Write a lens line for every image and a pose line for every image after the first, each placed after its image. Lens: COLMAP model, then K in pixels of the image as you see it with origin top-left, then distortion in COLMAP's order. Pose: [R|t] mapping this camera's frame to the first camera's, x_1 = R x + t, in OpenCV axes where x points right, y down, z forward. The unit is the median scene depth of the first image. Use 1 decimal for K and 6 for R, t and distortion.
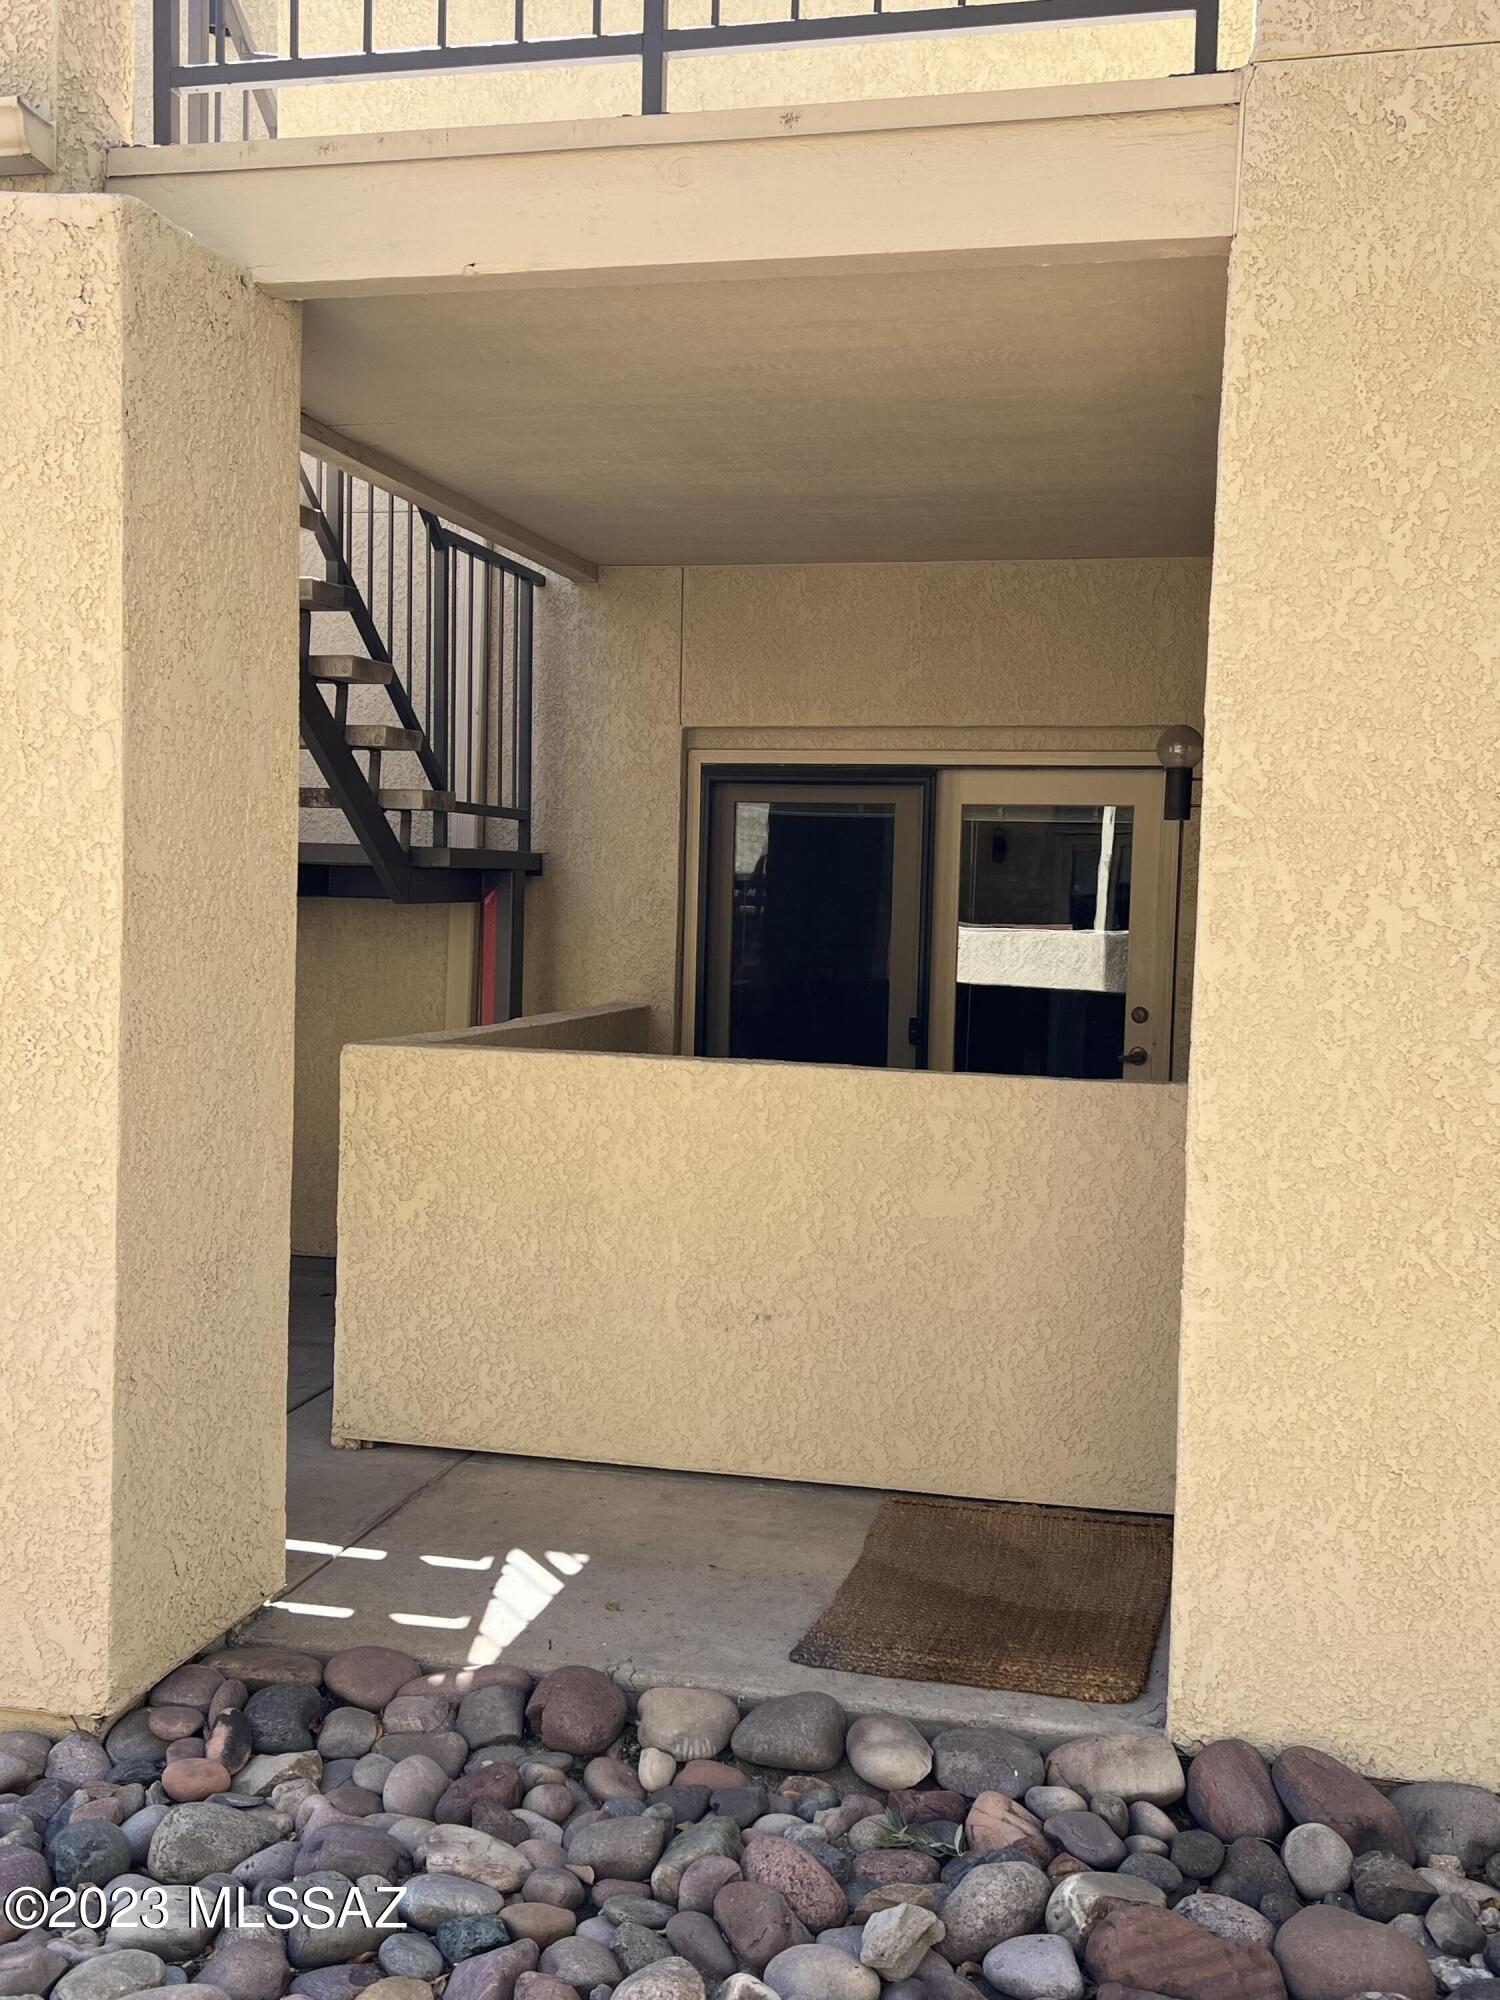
lens RADIAL K [[2010.2, 0, 750.0], [0, 2010.2, 1000.0], [0, 0, 1]] dist [0.103373, 0.000313]
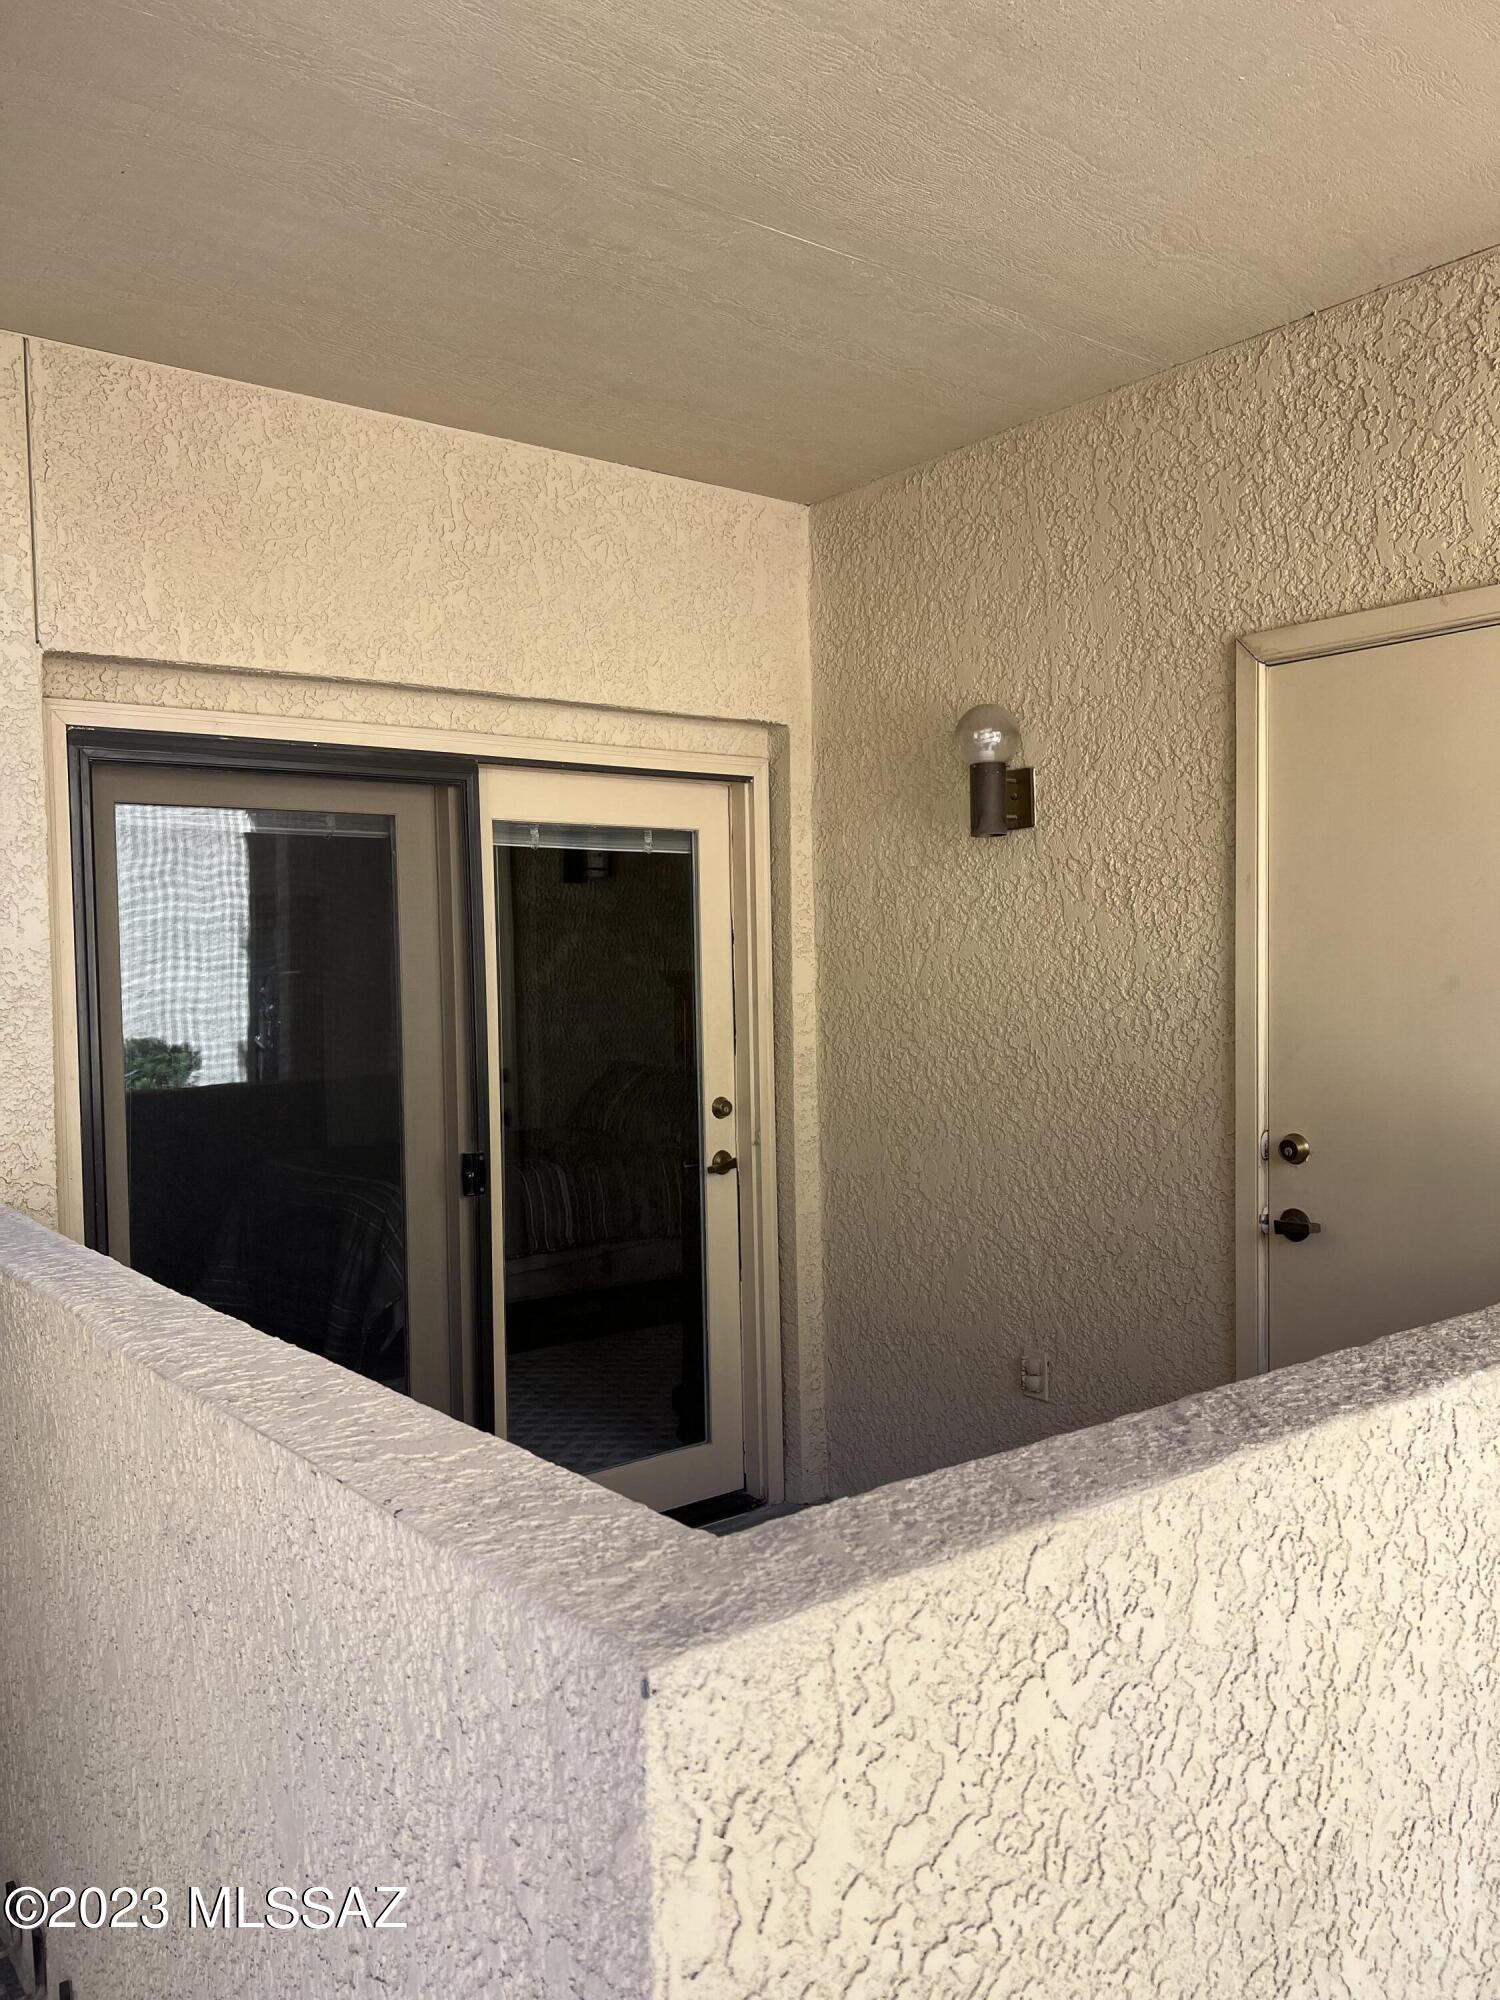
lens RADIAL K [[1509.0, 0, 750.0], [0, 1509.0, 1000.0], [0, 0, 1]] dist [0.014470, 0.000170]
pose [[0.627489, -0.058035, 0.776460, -0.229337], [0.078105, 0.996880, 0.011390, -0.037614], [-0.774698, 0.053499, 0.630064, 0.633171]]
